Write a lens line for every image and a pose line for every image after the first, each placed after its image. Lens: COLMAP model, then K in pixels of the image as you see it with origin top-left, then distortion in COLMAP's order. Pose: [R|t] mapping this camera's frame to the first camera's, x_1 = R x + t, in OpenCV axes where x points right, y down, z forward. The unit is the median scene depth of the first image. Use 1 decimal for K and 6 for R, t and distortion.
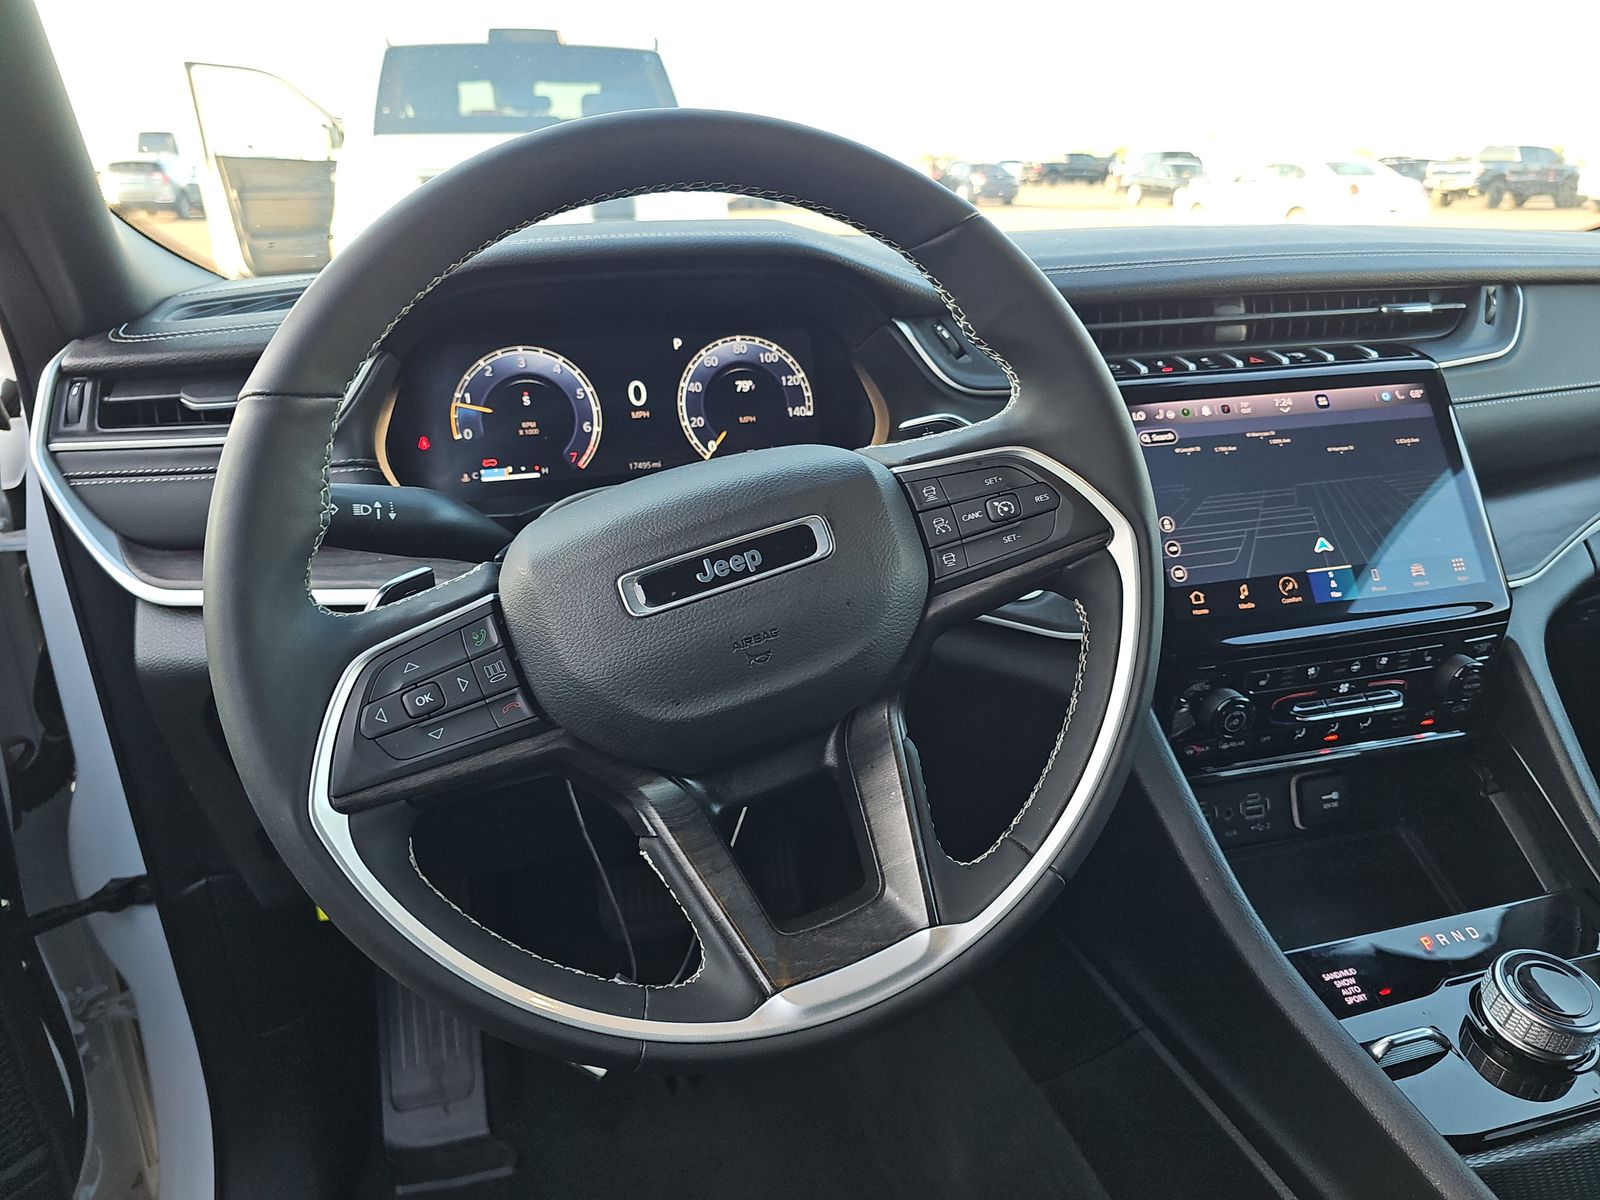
lens RADIAL K [[1093.4, 0, 798.3], [0, 1093.4, 600.8], [0, 0, 1]] dist [0.043829, -0.026525]
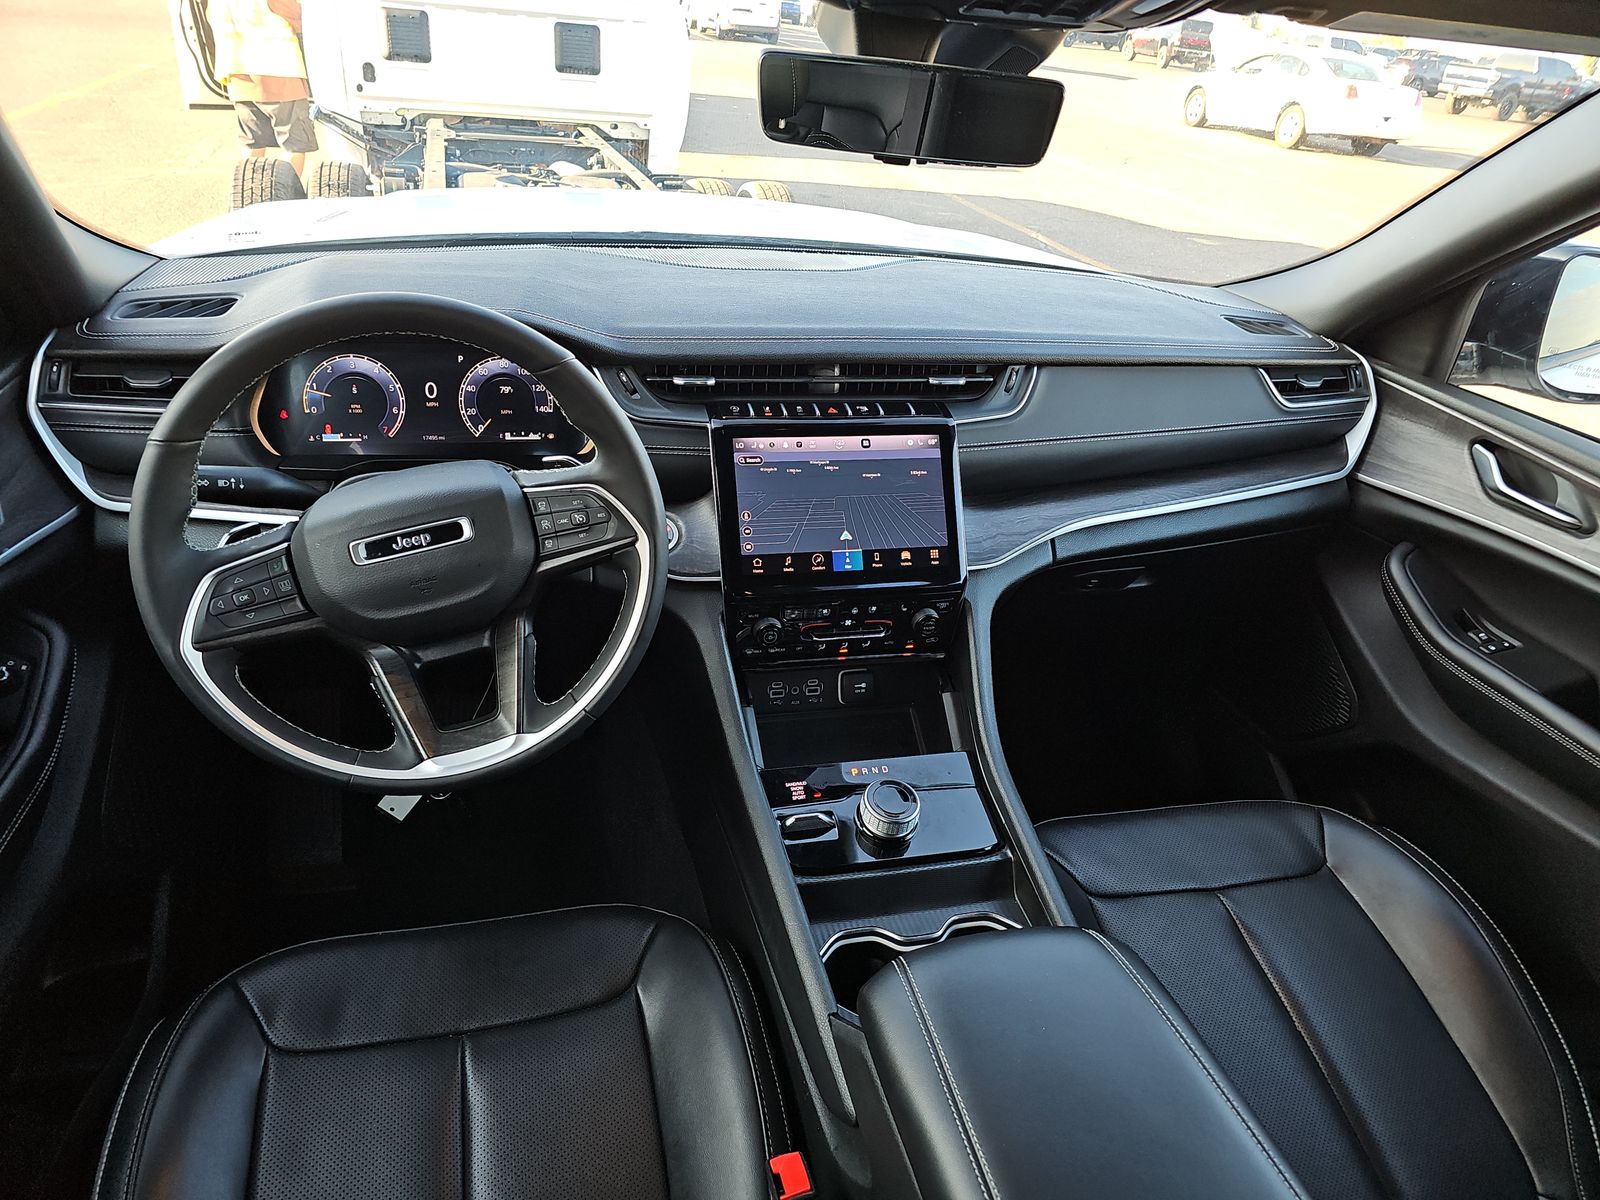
lens RADIAL K [[1093.4, 0, 808.6], [0, 1093.4, 610.0], [0, 0, 1]] dist [0.043829, -0.026525]
pose [[0.995042, 0.091436, 0.039134, 0.357090], [-0.096111, 0.985213, 0.141839, -0.161119], [-0.025586, -0.144897, 0.989116, -0.594777]]
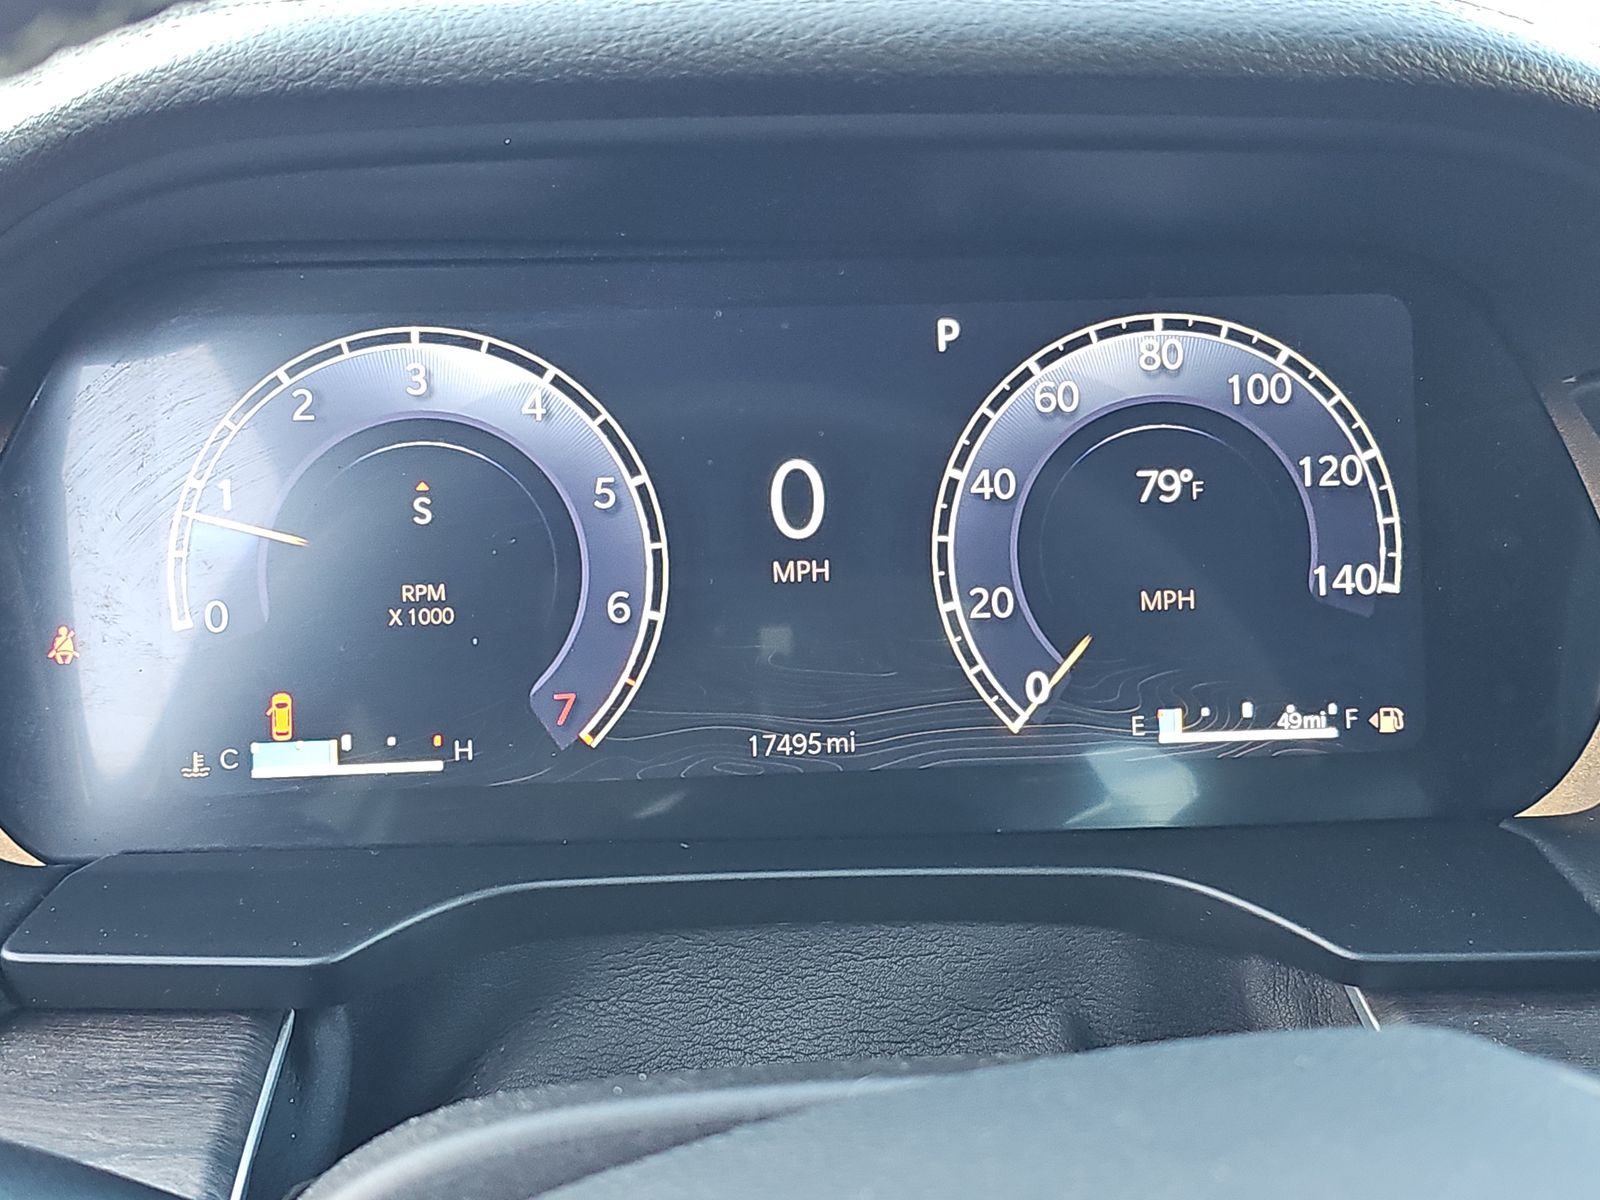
lens RADIAL K [[1093.4, 0, 800.2], [0, 1093.4, 594.0], [0, 0, 1]] dist [0.043829, -0.026525]
pose [[0.976130, 0.078358, -0.202560, -0.087737], [-0.078172, 0.996900, 0.008930, -0.172703], [0.202632, 0.007117, 0.979229, 0.739623]]
